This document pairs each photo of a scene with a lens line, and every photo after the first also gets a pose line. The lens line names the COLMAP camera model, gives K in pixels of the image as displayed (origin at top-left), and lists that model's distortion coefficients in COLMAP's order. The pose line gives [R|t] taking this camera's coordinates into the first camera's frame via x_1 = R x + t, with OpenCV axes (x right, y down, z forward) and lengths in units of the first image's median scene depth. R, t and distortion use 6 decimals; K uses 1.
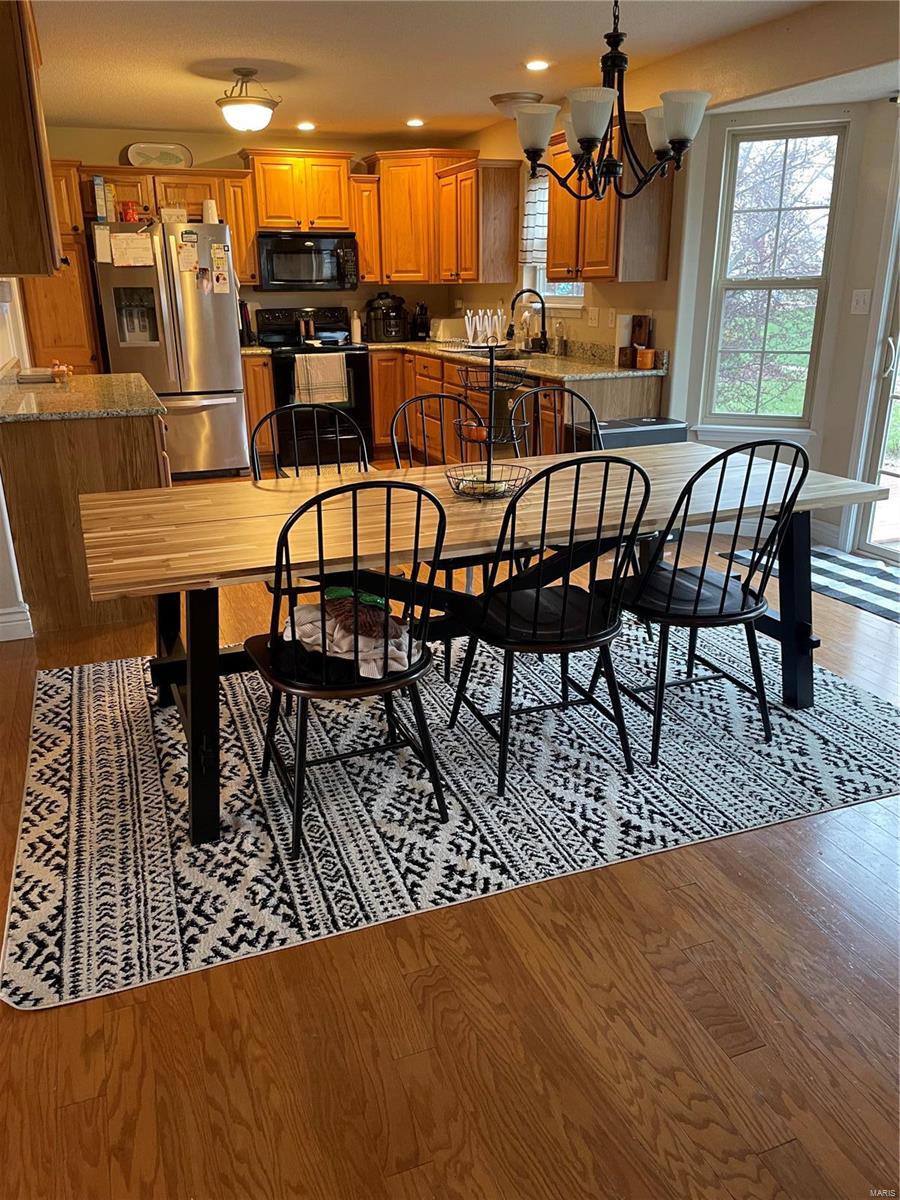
lens RADIAL K [[901.6, 0, 450.0], [0, 901.6, 600.0], [0, 0, 1]] dist [0.086446, -0.119371]
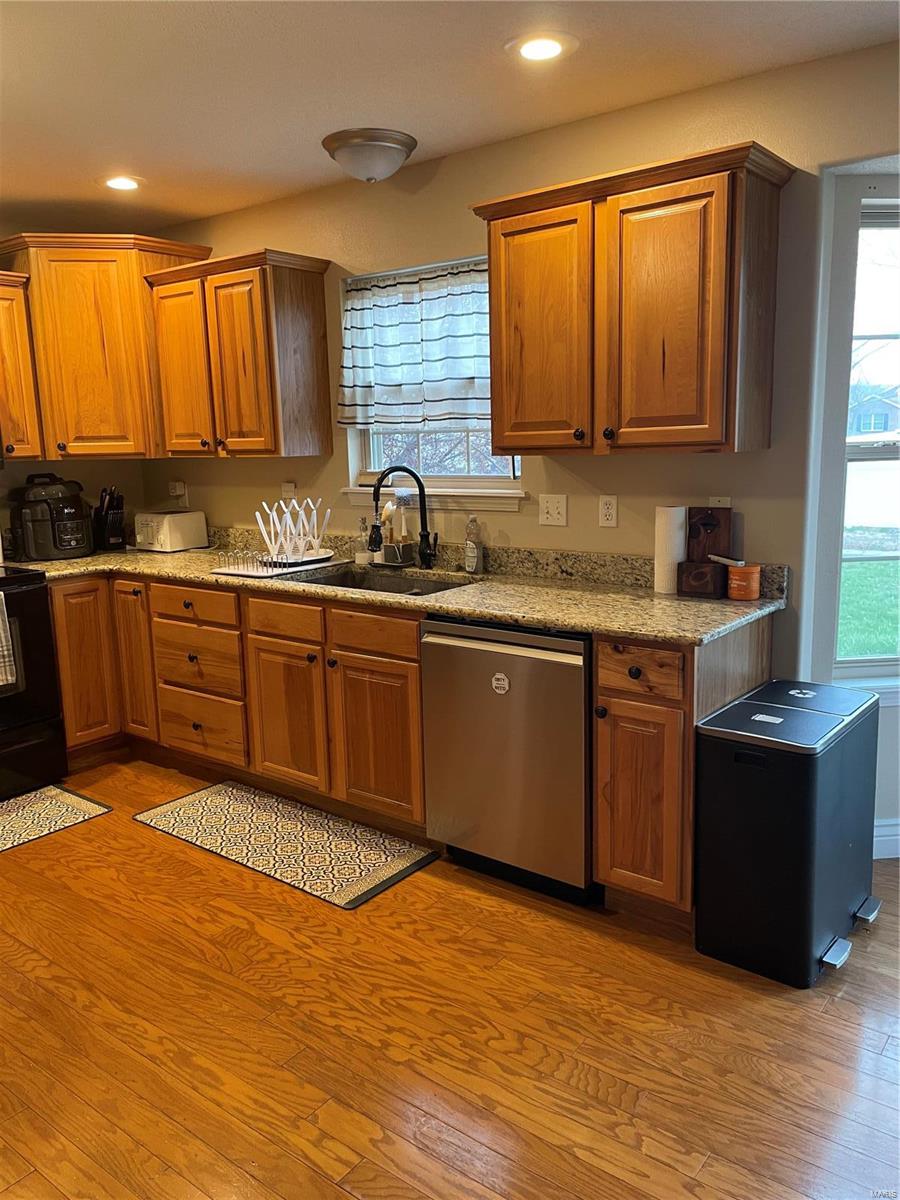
lens RADIAL K [[901.6, 0, 450.0], [0, 901.6, 600.0], [0, 0, 1]] dist [0.086446, -0.119371]
pose [[0.853523, -0.103327, 0.510707, -0.187839], [0.187117, 0.975542, -0.115348, -0.185127], [-0.486297, 0.194014, 0.851982, 0.508598]]
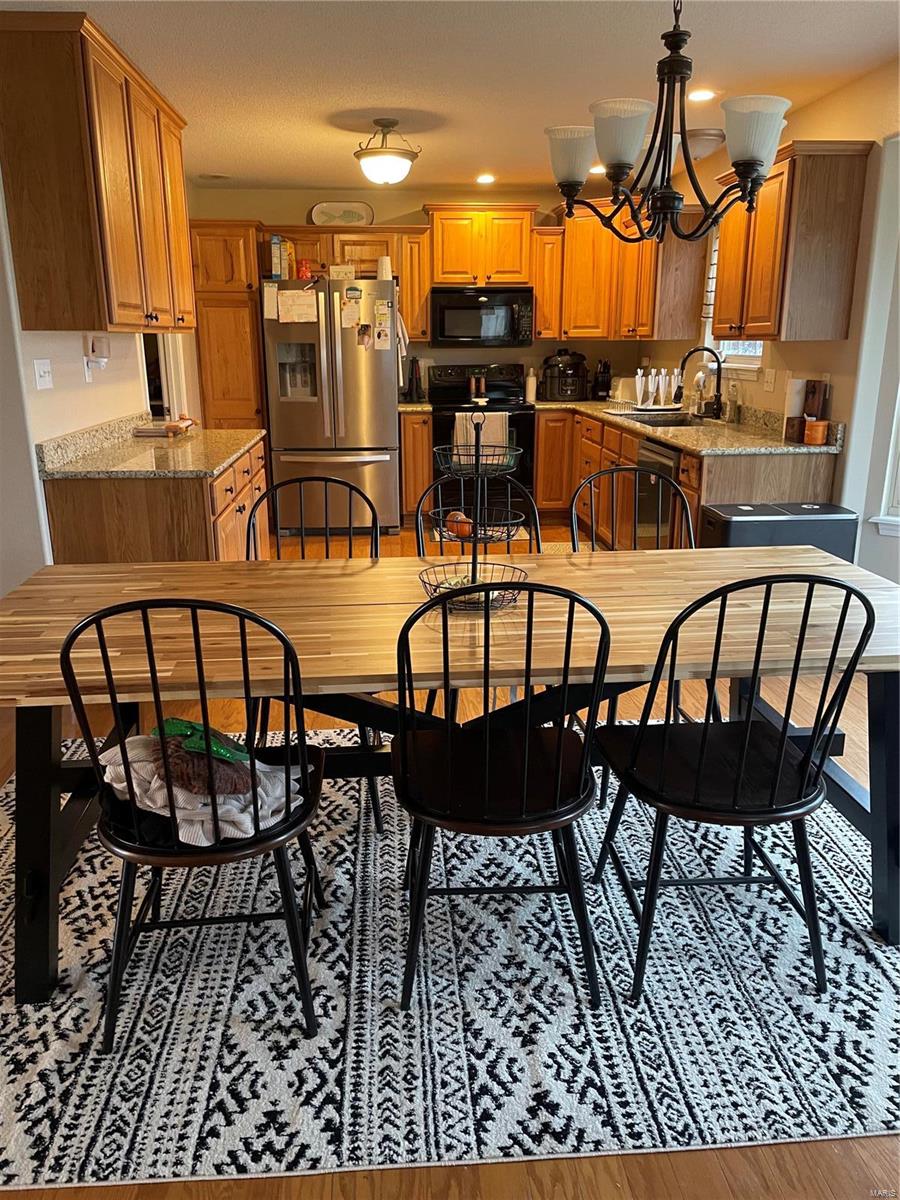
lens RADIAL K [[907.4, 0, 446.9], [0, 907.4, 594.2], [0, 0, 1]] dist [0.085580, -0.117702]
pose [[0.957267, 0.084918, -0.276459, 0.114134], [-0.101391, 0.993791, -0.045822, -0.040194], [0.270851, 0.071894, 0.959933, 0.104159]]
